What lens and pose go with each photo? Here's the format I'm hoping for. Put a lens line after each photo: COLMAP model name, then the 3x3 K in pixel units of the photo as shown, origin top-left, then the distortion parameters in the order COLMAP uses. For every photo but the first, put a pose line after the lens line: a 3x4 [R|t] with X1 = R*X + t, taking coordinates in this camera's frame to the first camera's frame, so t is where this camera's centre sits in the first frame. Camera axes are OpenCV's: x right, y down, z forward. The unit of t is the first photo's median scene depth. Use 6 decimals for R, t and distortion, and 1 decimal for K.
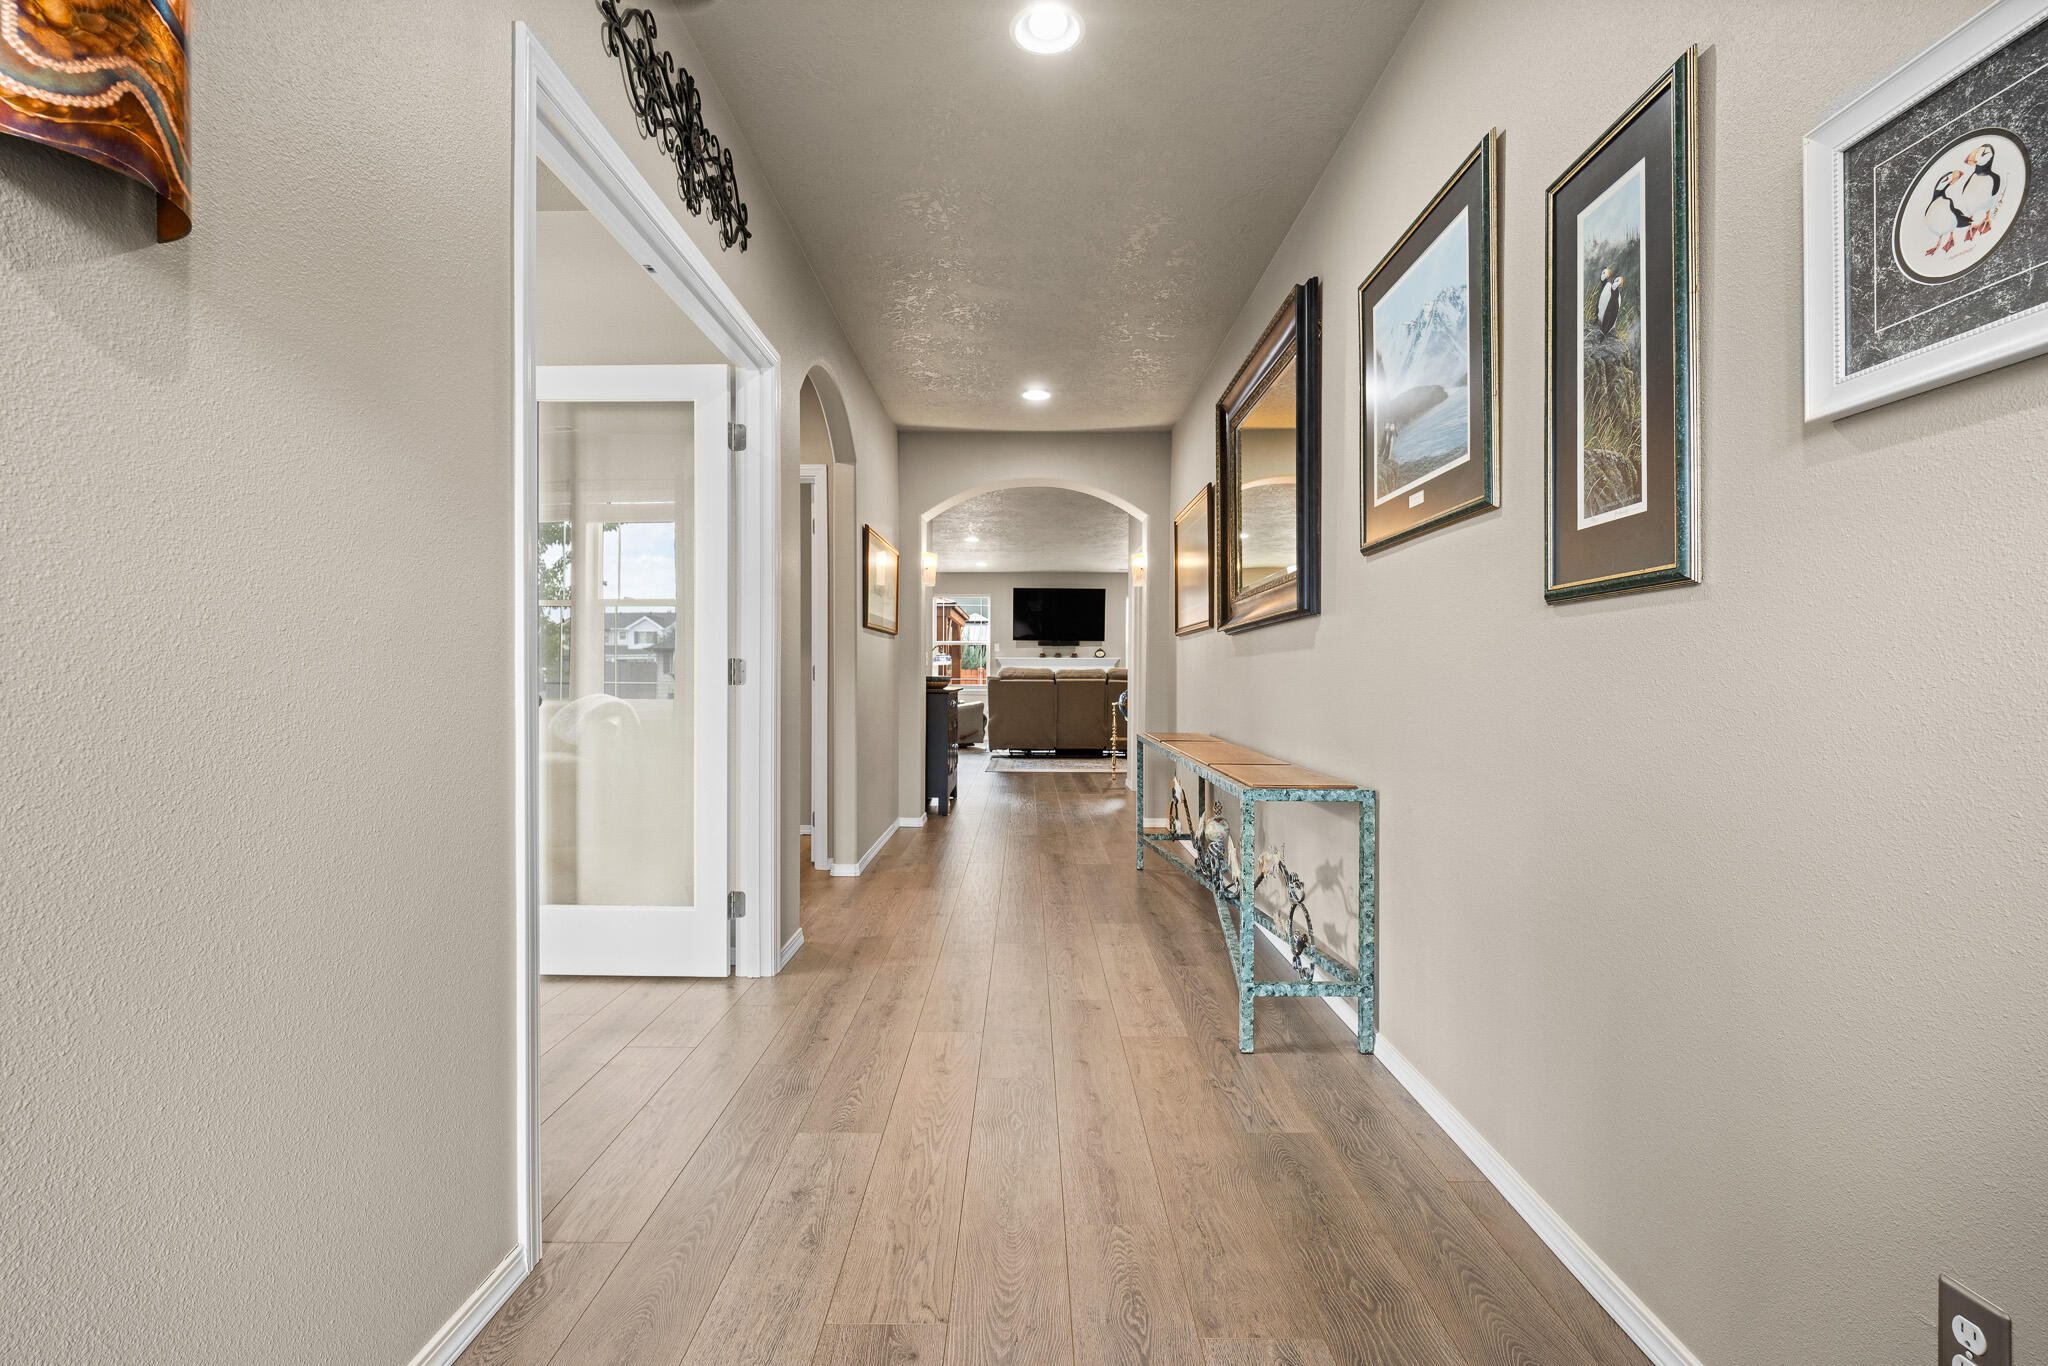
lens RADIAL K [[997.0, 0, 1020.9], [0, 997.0, 683.1], [0, 0, 1]] dist [-0.000008, 0.000000]
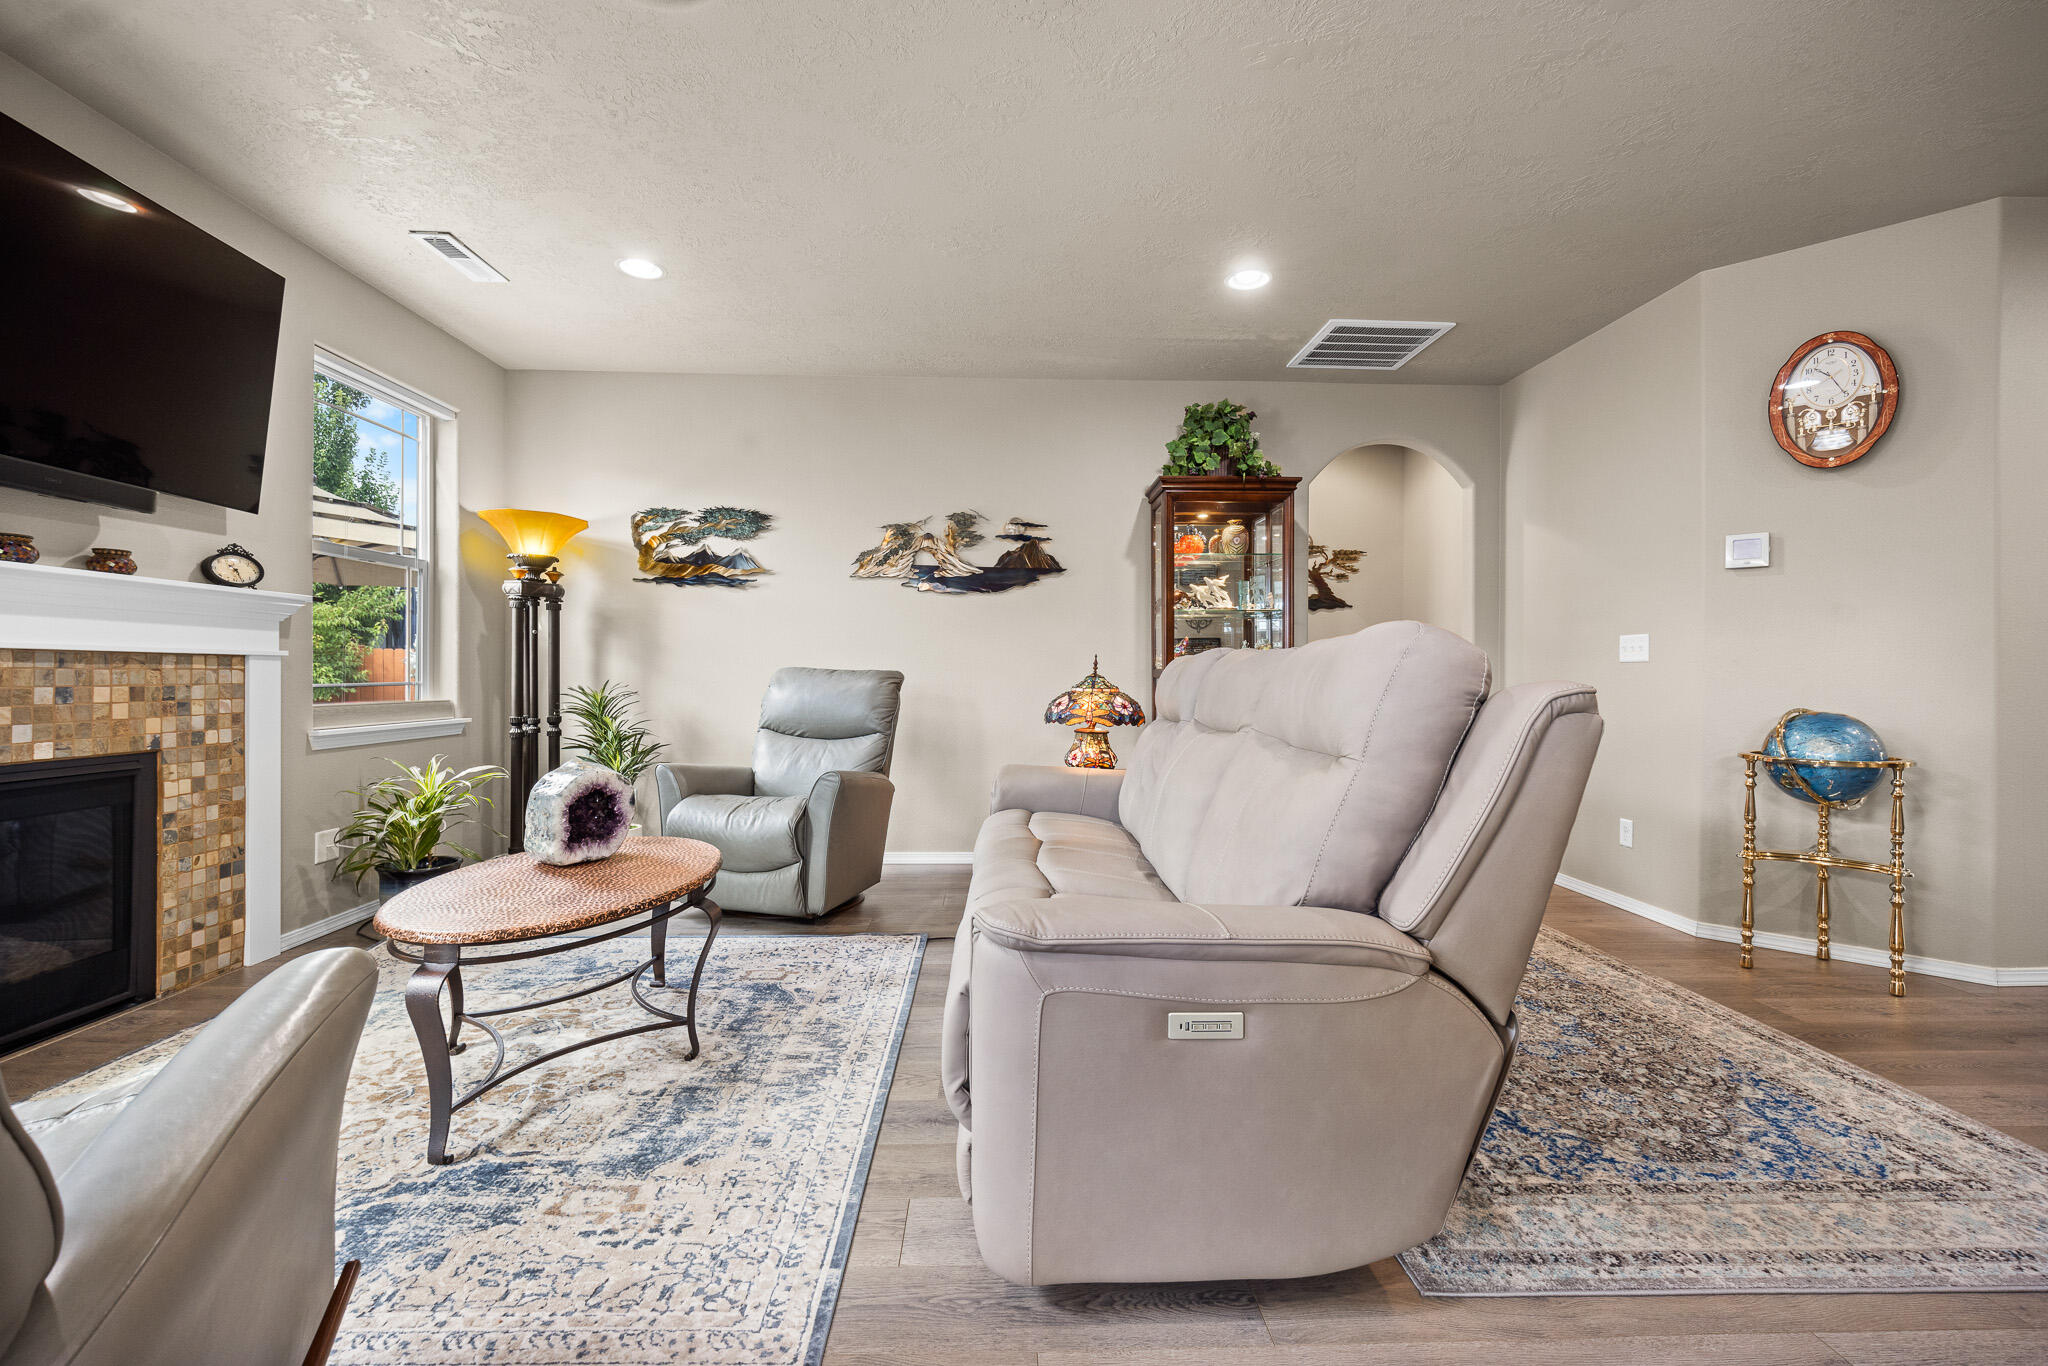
lens RADIAL K [[858.1, 0, 1018.1], [0, 858.1, 683.2], [0, 0, 1]] dist [-0.003324, -0.000737]
pose [[-0.032738, -0.007566, 0.999435, -0.108834], [-0.005720, 0.999956, 0.007382, -0.007549], [-0.999448, -0.005475, -0.032780, 0.837586]]
